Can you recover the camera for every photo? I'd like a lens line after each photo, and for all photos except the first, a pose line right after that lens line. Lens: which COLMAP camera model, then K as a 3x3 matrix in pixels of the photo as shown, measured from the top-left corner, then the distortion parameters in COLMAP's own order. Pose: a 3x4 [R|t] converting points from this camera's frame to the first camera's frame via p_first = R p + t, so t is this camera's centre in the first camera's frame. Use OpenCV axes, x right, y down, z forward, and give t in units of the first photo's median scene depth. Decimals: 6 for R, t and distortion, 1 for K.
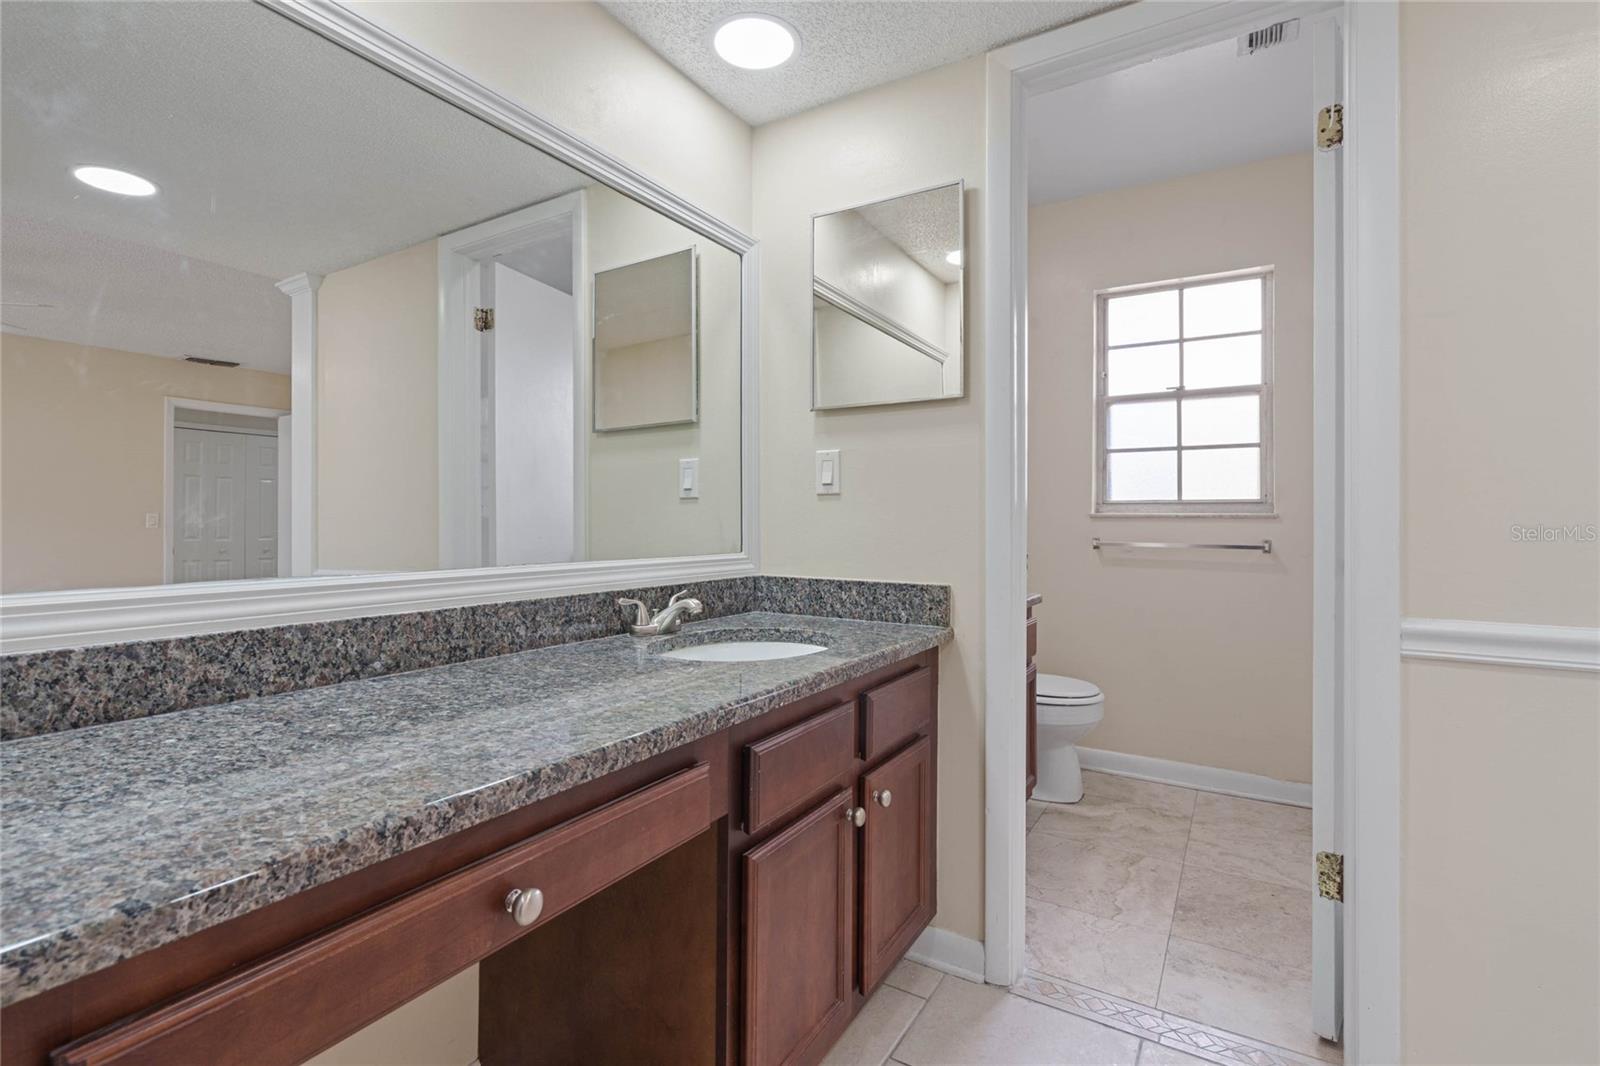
lens RADIAL K [[735.0, 0, 800.9], [0, 735.0, 519.9], [0, 0, 1]] dist [-0.001566, 0.001187]
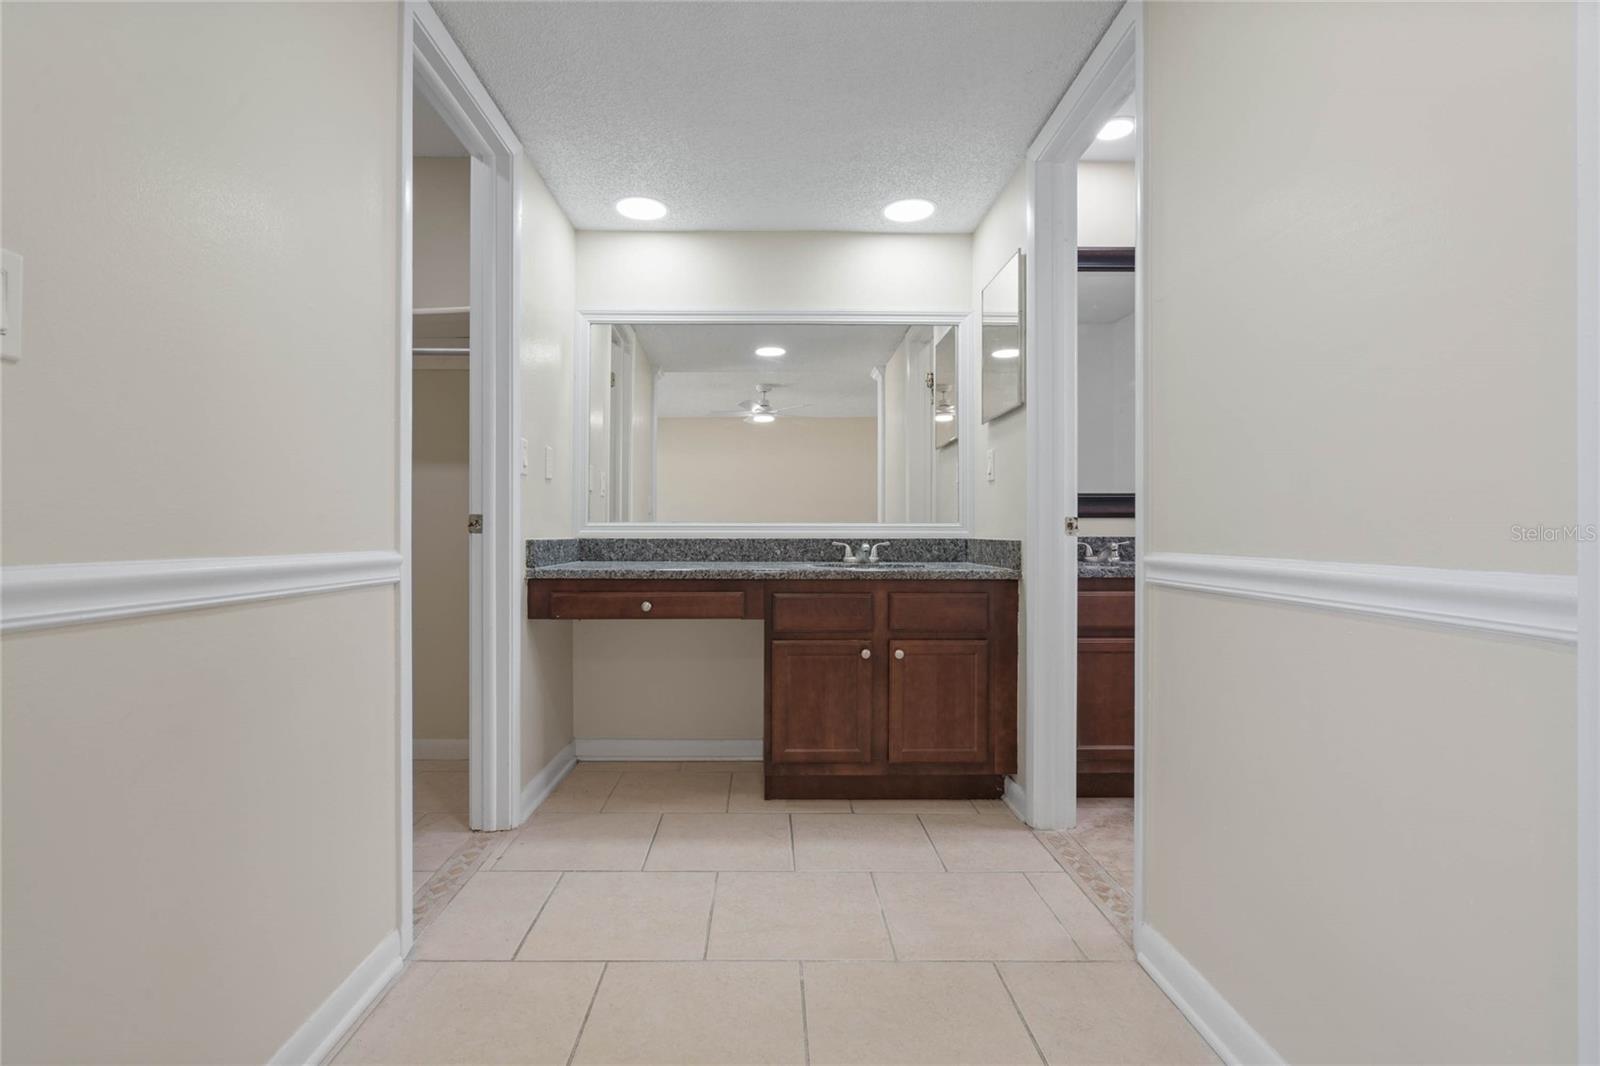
lens RADIAL K [[735.0, 0, 800.5], [0, 735.0, 531.7], [0, 0, 1]] dist [-0.001566, 0.001187]
pose [[0.570734, -0.003317, -0.821128, 1.330203], [0.004531, 0.999989, -0.000891, 0.085239], [0.821123, -0.003212, 0.570743, -0.171233]]
